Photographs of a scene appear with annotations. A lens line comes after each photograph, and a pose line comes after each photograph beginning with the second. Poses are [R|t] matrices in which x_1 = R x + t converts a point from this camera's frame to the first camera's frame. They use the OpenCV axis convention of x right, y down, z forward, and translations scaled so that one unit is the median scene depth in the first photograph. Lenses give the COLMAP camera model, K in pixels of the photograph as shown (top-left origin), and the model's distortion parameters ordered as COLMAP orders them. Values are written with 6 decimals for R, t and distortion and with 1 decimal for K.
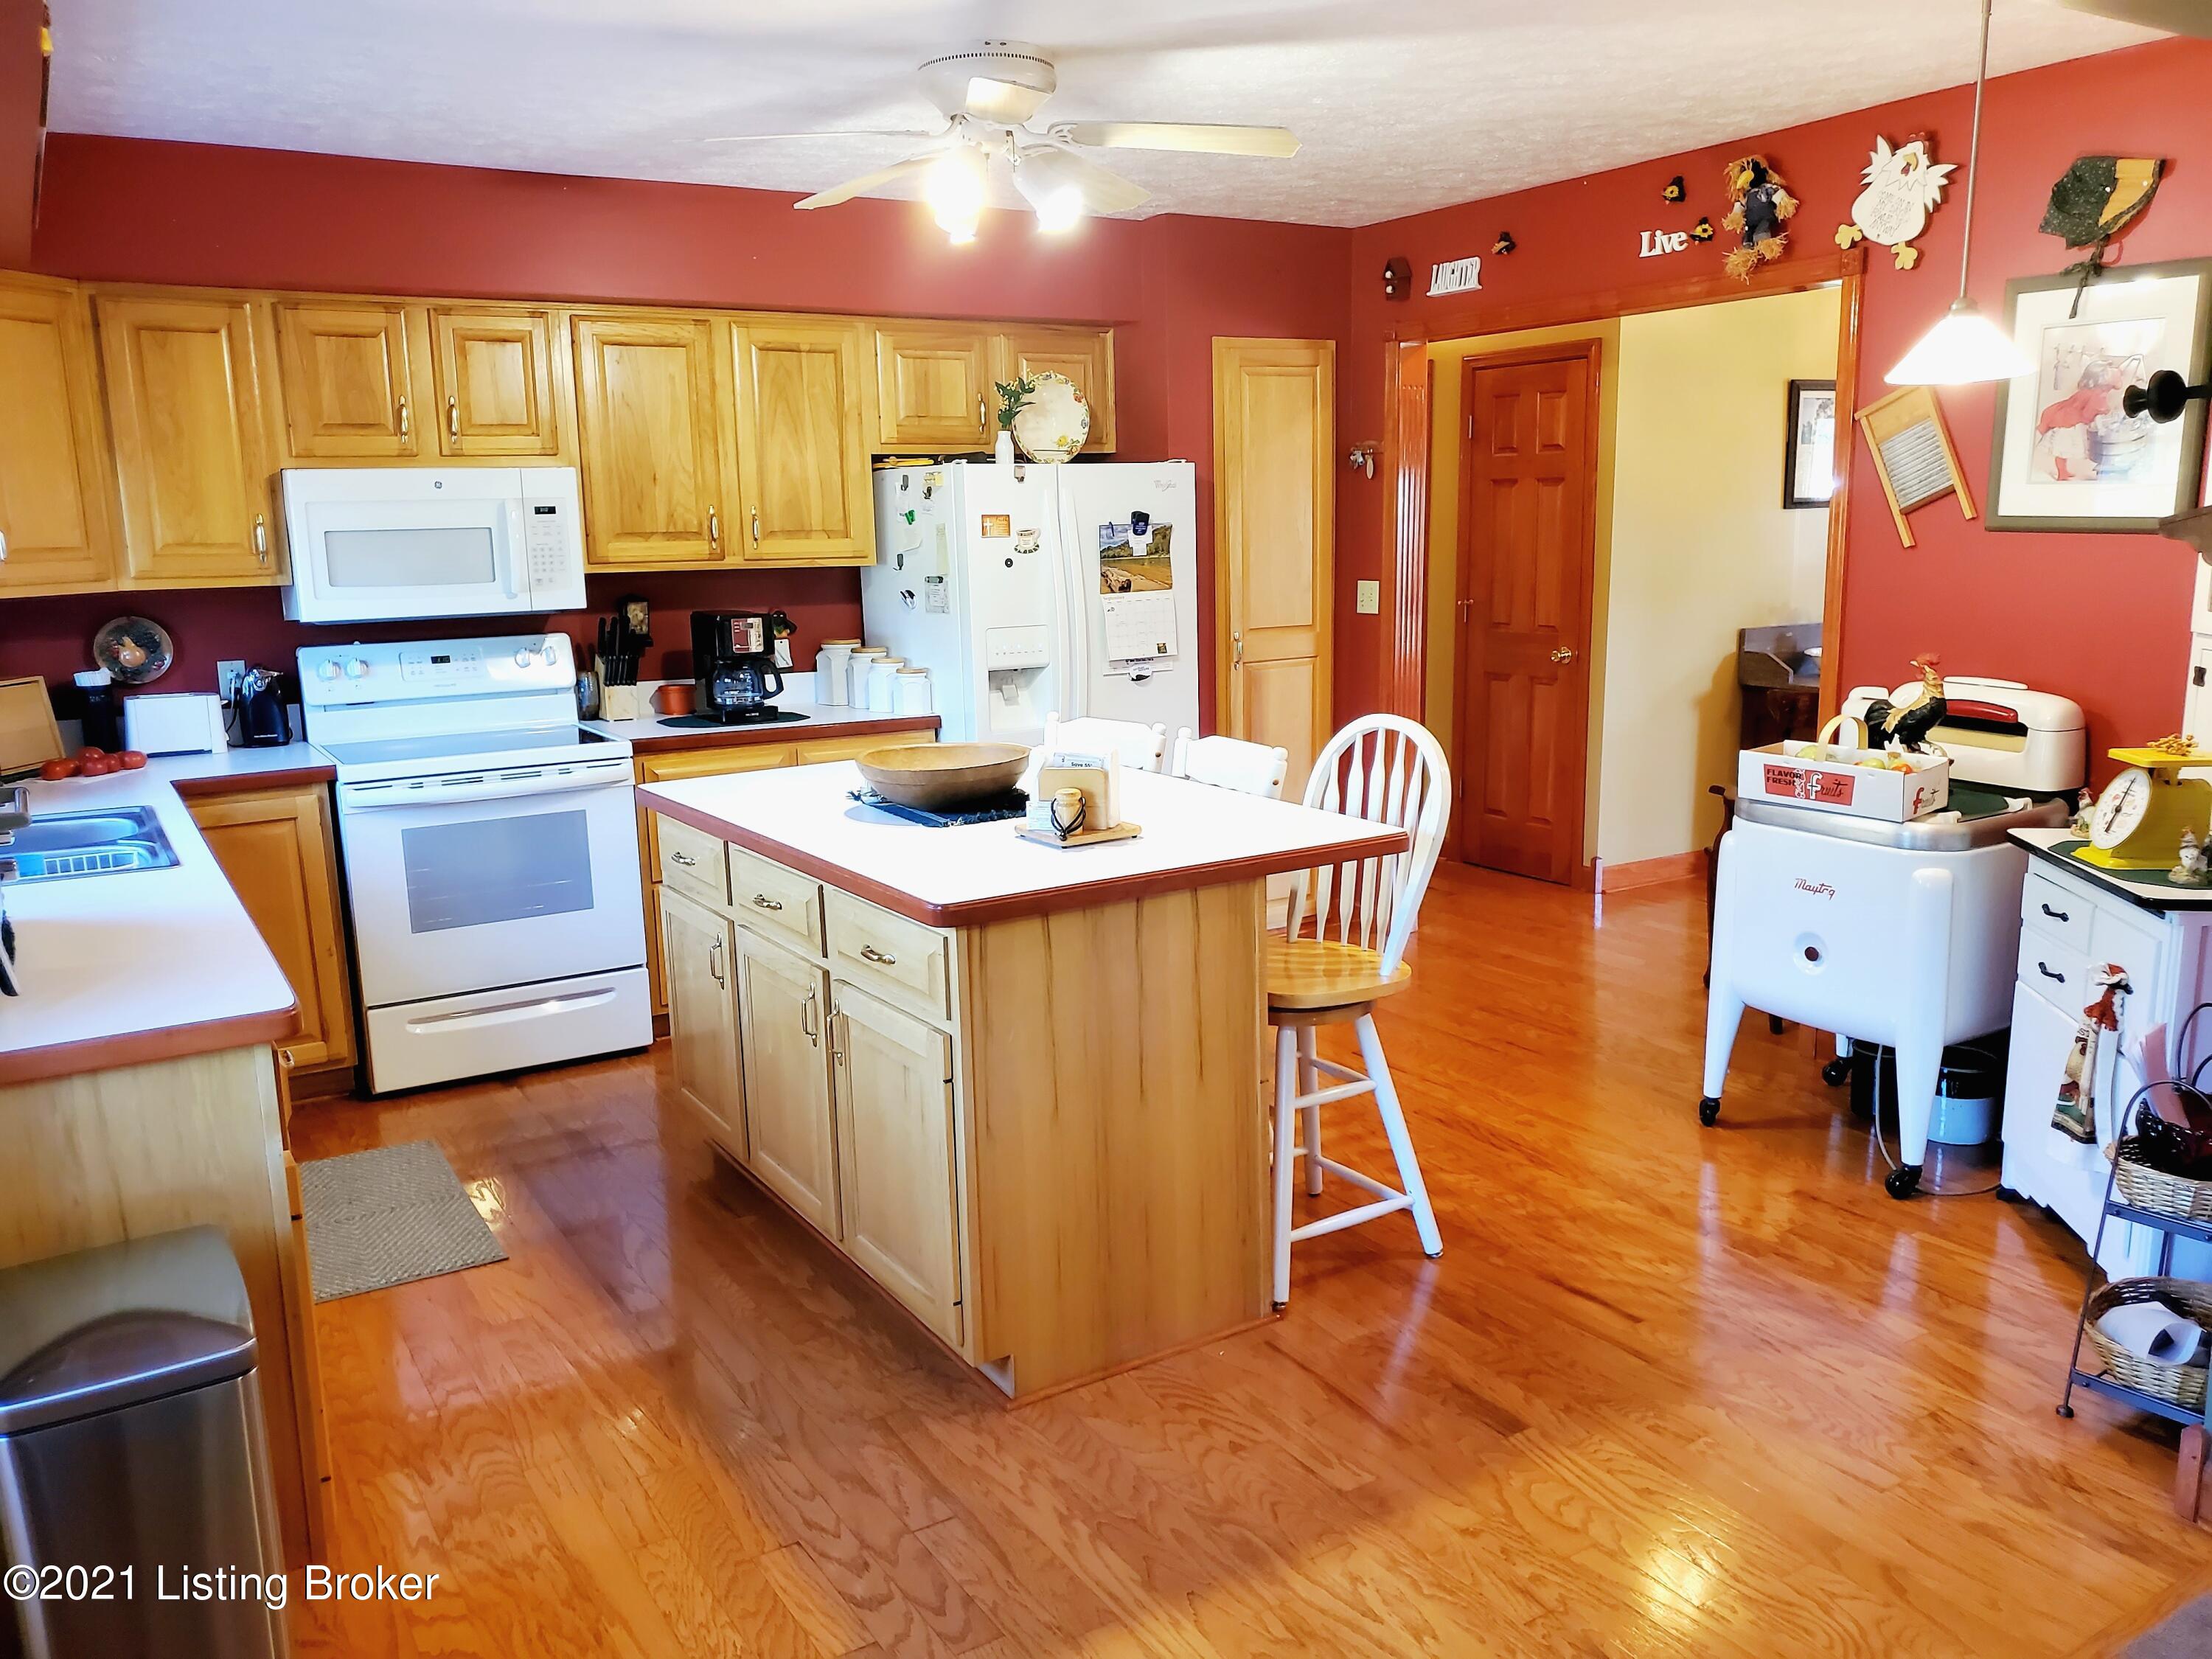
lens RADIAL K [[1682.4, 0, 1107.9], [0, 1682.4, 832.7], [0, 0, 1]] dist [0.028290, -0.002973]
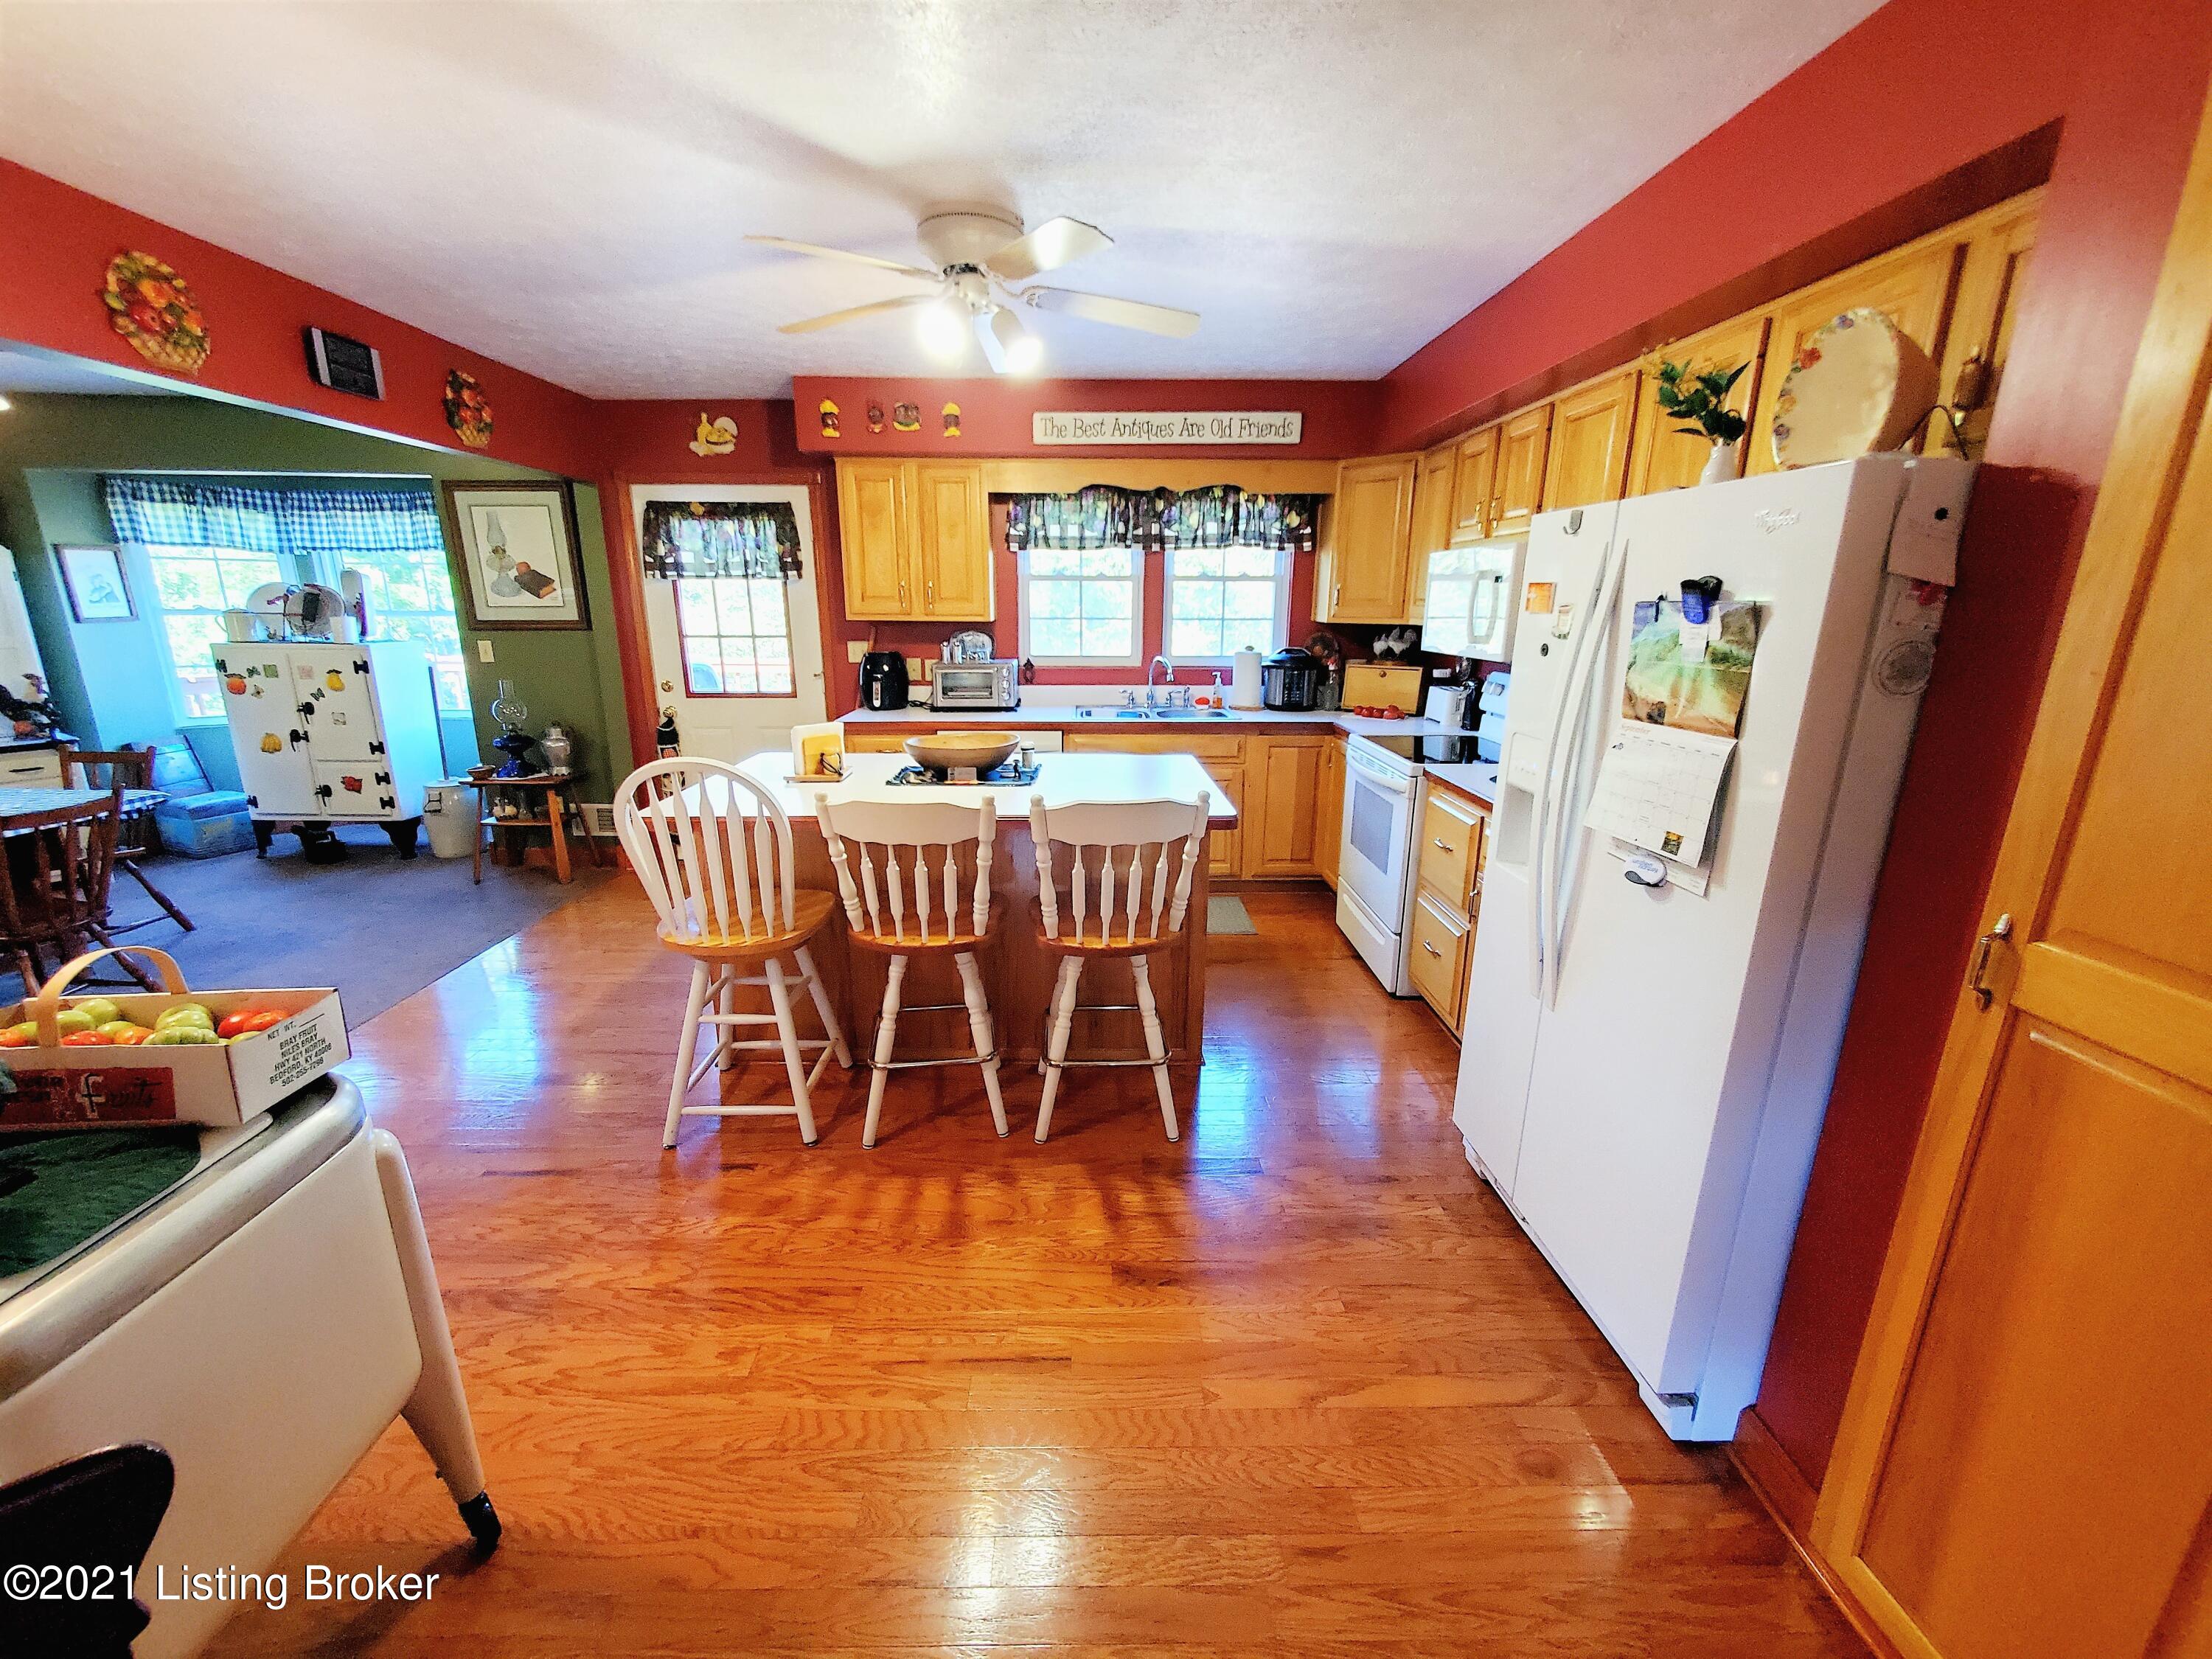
lens RADIAL K [[884.8, 0, 1106.9], [0, 884.8, 824.8], [0, 0, 1]] dist [-0.001567, -0.000117]
pose [[-0.506288, 0.228457, -0.831553, 0.353763], [-0.166755, 0.920135, 0.354321, -0.186040], [0.846089, 0.318054, -0.427757, 0.983357]]
